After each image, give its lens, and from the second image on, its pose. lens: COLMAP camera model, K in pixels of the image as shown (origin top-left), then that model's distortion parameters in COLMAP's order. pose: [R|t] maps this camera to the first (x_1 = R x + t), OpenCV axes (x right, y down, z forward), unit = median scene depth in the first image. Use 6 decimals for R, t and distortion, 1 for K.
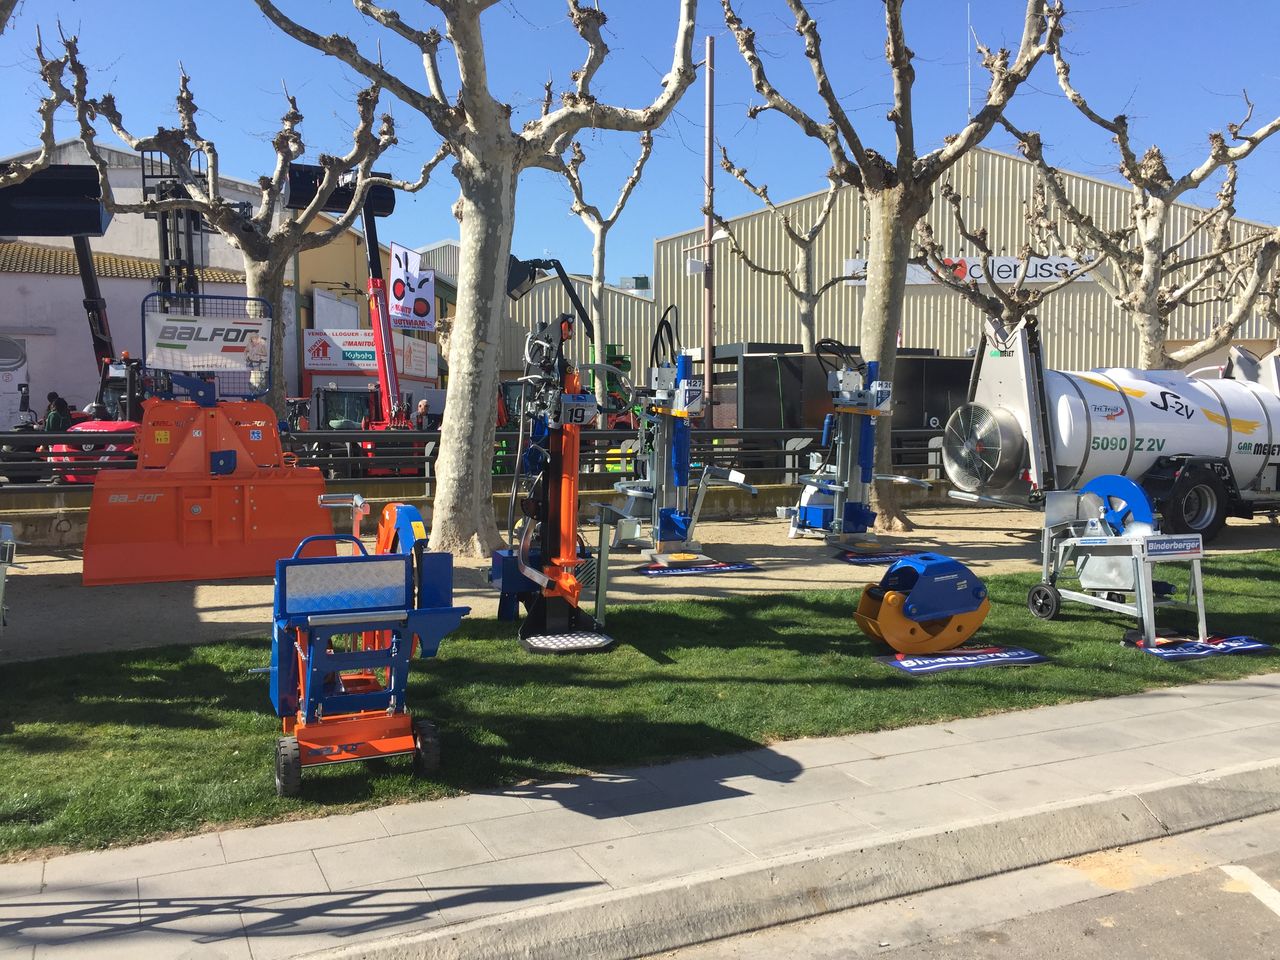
lens RADIAL K [[1091.6, 0, 642.9], [0, 1091.6, 479.4], [0, 0, 1]] dist [0.073662, -0.093347]
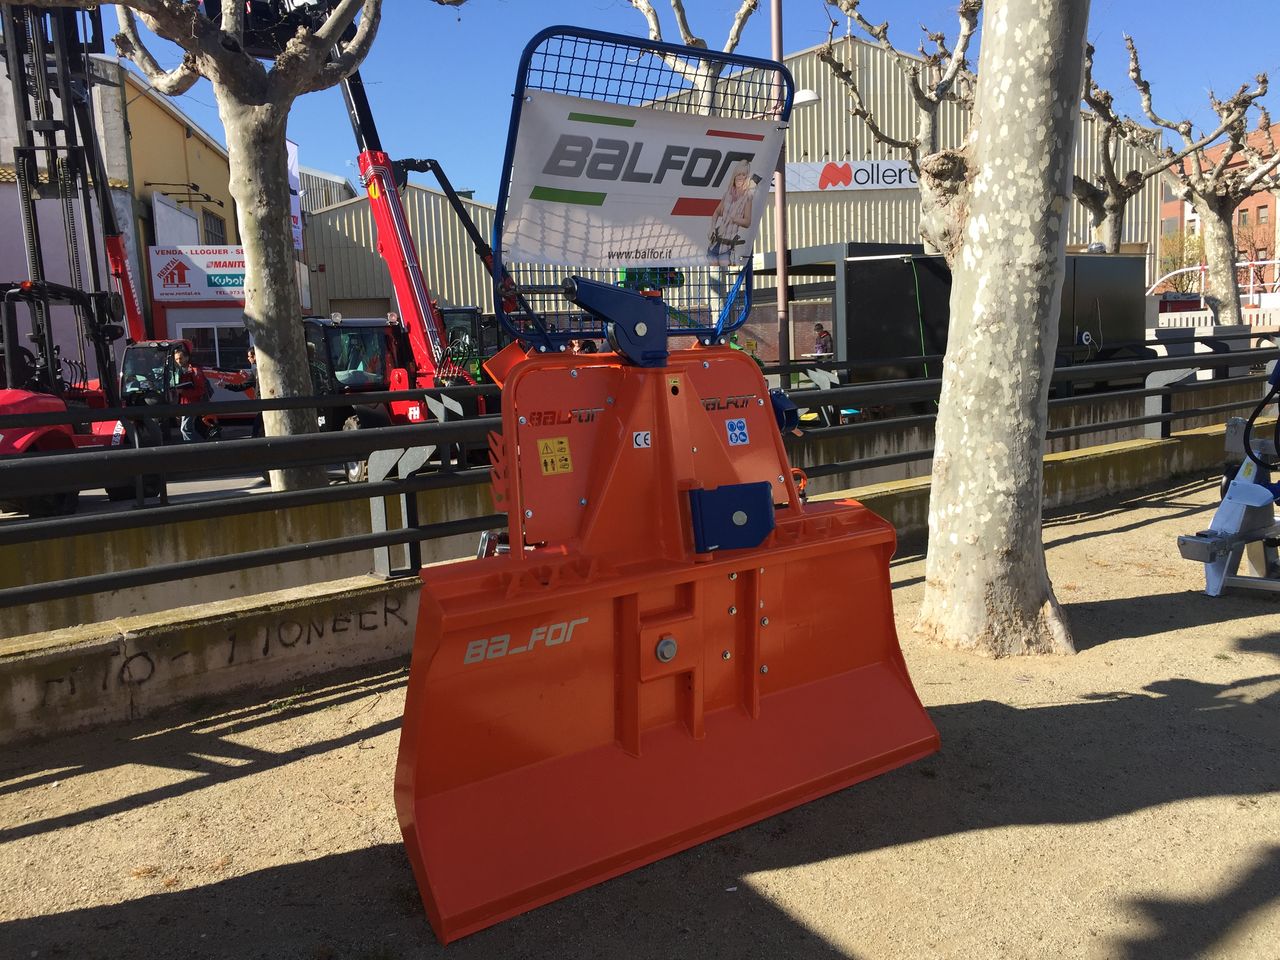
lens RADIAL K [[1091.6, 0, 645.7], [0, 1091.6, 481.2], [0, 0, 1]] dist [0.073662, -0.093347]
pose [[0.976860, -0.065911, 0.203470, -0.414469], [0.051889, 0.995944, 0.073503, -0.047466], [-0.207490, -0.061244, 0.976318, 0.559731]]
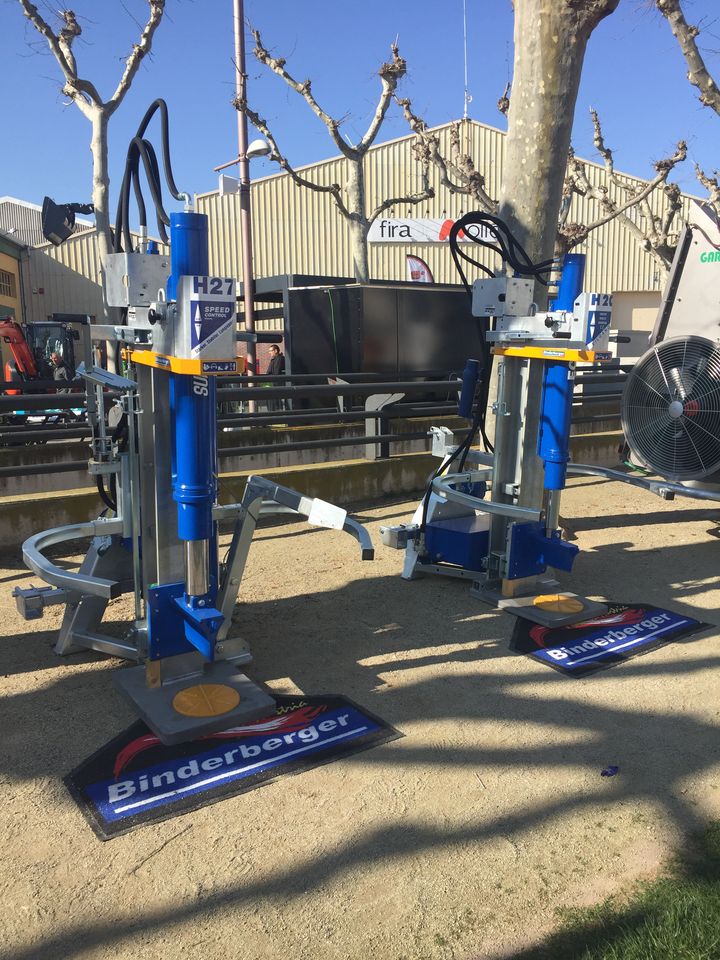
lens RADIAL K [[818.7, 0, 365.9], [0, 818.7, 480.7], [0, 0, 1]] dist [0.073662, -0.093347]
pose [[0.980443, -0.041192, 0.192447, 0.038399], [0.023067, 0.995163, 0.095489, -0.043457], [-0.195449, -0.089182, 0.976650, 0.660410]]
